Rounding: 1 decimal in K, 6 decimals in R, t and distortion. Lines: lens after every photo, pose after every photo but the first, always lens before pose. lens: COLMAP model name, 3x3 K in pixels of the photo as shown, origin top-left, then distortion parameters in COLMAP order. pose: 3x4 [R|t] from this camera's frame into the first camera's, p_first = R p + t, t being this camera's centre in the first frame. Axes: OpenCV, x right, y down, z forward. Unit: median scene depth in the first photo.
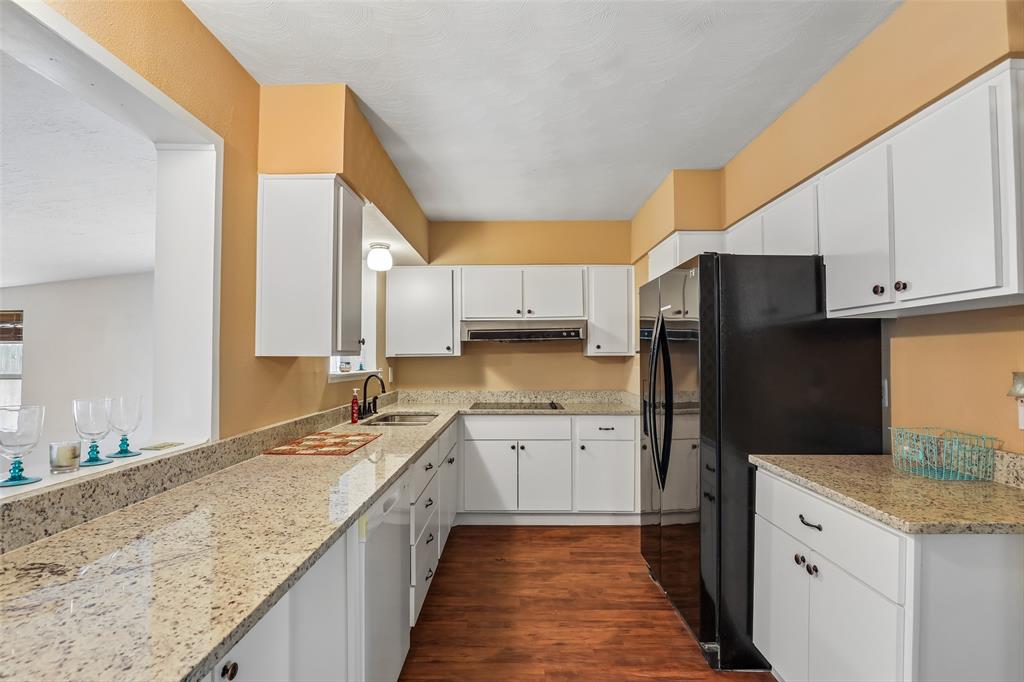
lens RADIAL K [[465.0, 0, 509.4], [0, 465.0, 347.8], [0, 0, 1]] dist [-0.036847, 0.007476]
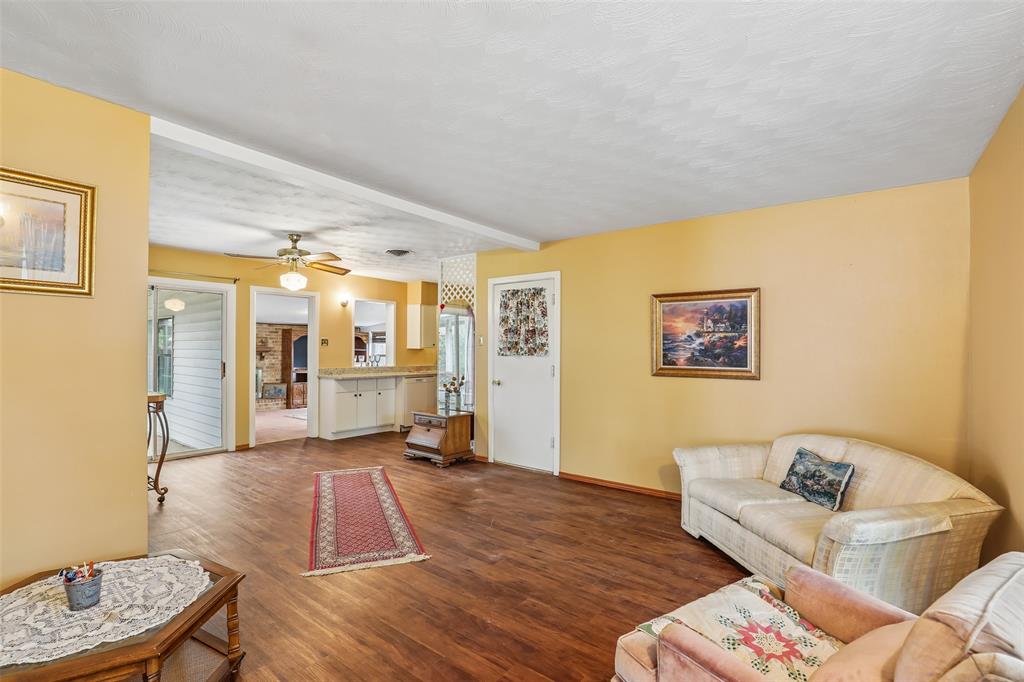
lens RADIAL K [[465.0, 0, 510.9], [0, 465.0, 347.8], [0, 0, 1]] dist [-0.036847, 0.007476]
pose [[0.796075, 0.003996, -0.605185, 1.945394], [0.004422, 0.999913, 0.012421, -0.025872], [0.605182, -0.012564, 0.795988, -1.263295]]
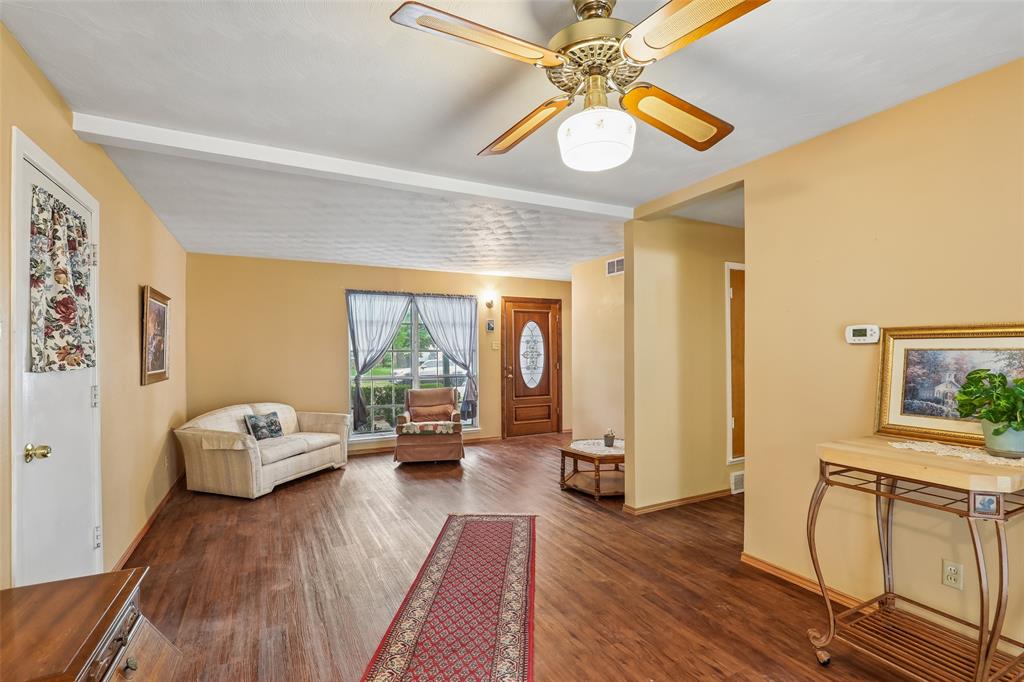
lens RADIAL K [[465.0, 0, 515.8], [0, 465.0, 347.4], [0, 0, 1]] dist [-0.036847, 0.007476]
pose [[-0.473786, 0.011906, 0.880560, -0.189689], [-0.008606, 0.999798, -0.018149, -0.001099], [-0.880598, -0.016177, -0.473588, -0.036516]]
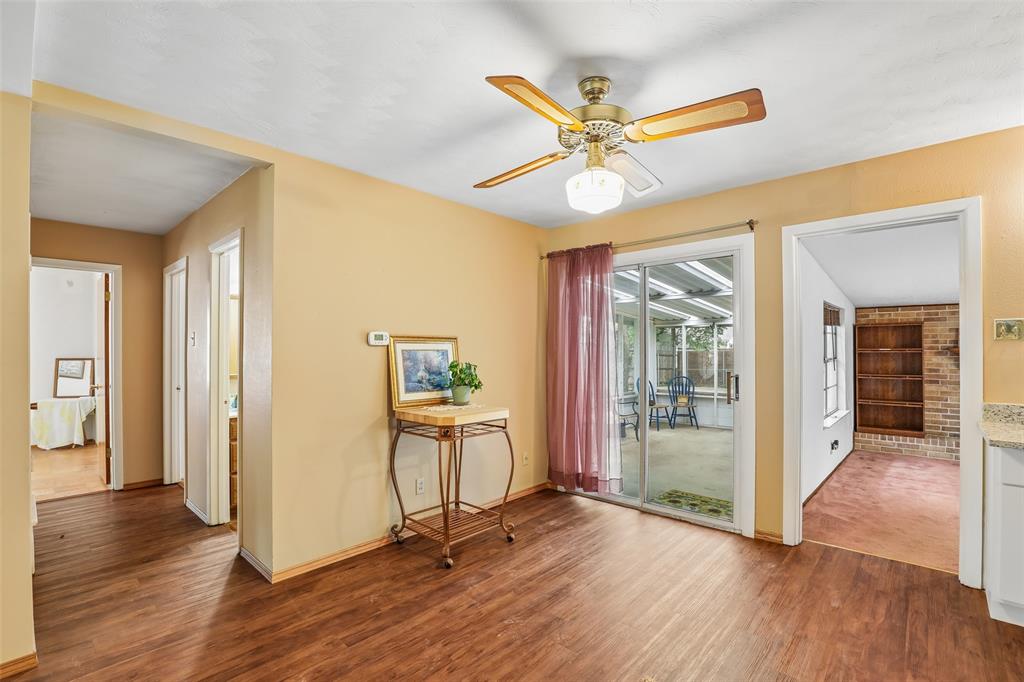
lens RADIAL K [[465.0, 0, 508.0], [0, 465.0, 346.8], [0, 0, 1]] dist [-0.036847, 0.007476]
pose [[-0.679542, -0.001155, -0.733636, 0.926207], [0.017065, 0.999703, -0.017380, -0.000506], [0.733438, -0.024331, -0.679320, 0.016762]]
